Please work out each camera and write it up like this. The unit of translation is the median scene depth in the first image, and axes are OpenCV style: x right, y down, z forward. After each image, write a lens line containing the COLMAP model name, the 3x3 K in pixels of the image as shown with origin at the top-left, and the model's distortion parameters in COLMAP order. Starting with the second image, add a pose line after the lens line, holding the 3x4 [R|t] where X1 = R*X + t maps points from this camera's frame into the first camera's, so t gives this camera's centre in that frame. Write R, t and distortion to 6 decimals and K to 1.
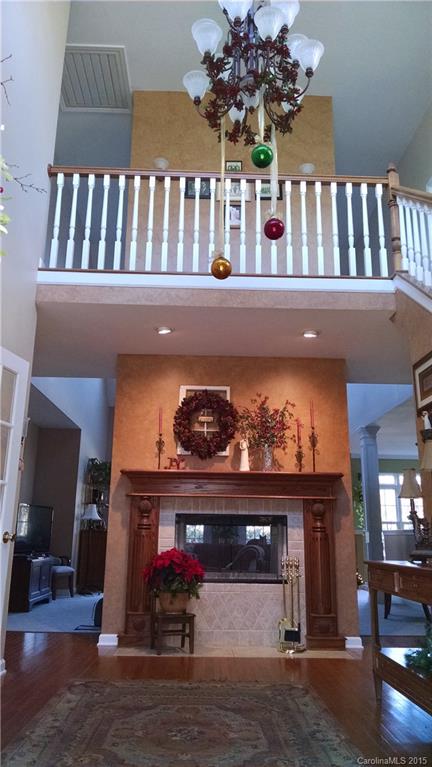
lens RADIAL K [[561.5, 0, 216.0], [0, 561.5, 383.5], [0, 0, 1]] dist [0.078806, -0.001362]
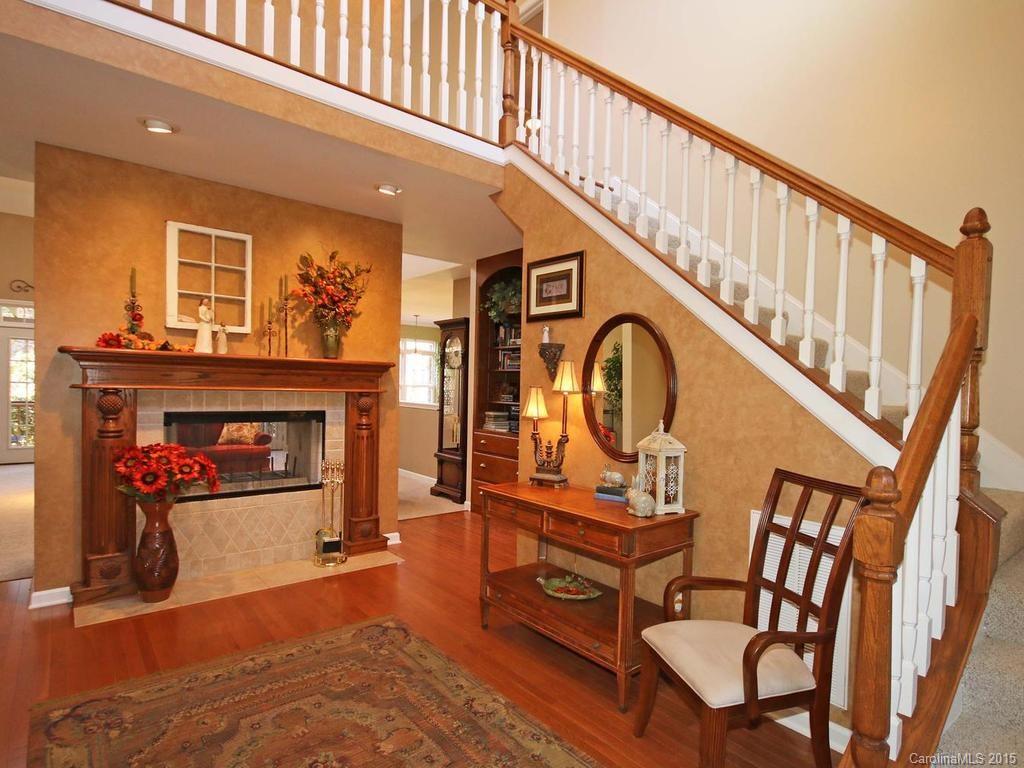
lens RADIAL K [[552.2, 0, 512.0], [0, 552.2, 384.0], [0, 0, 1]] dist [0.024987, 0.001353]
pose [[0.793003, 0.004453, 0.609202, -0.152196], [-0.174399, 0.959784, 0.220001, -0.028543], [-0.583722, -0.280706, 0.761888, 0.239600]]
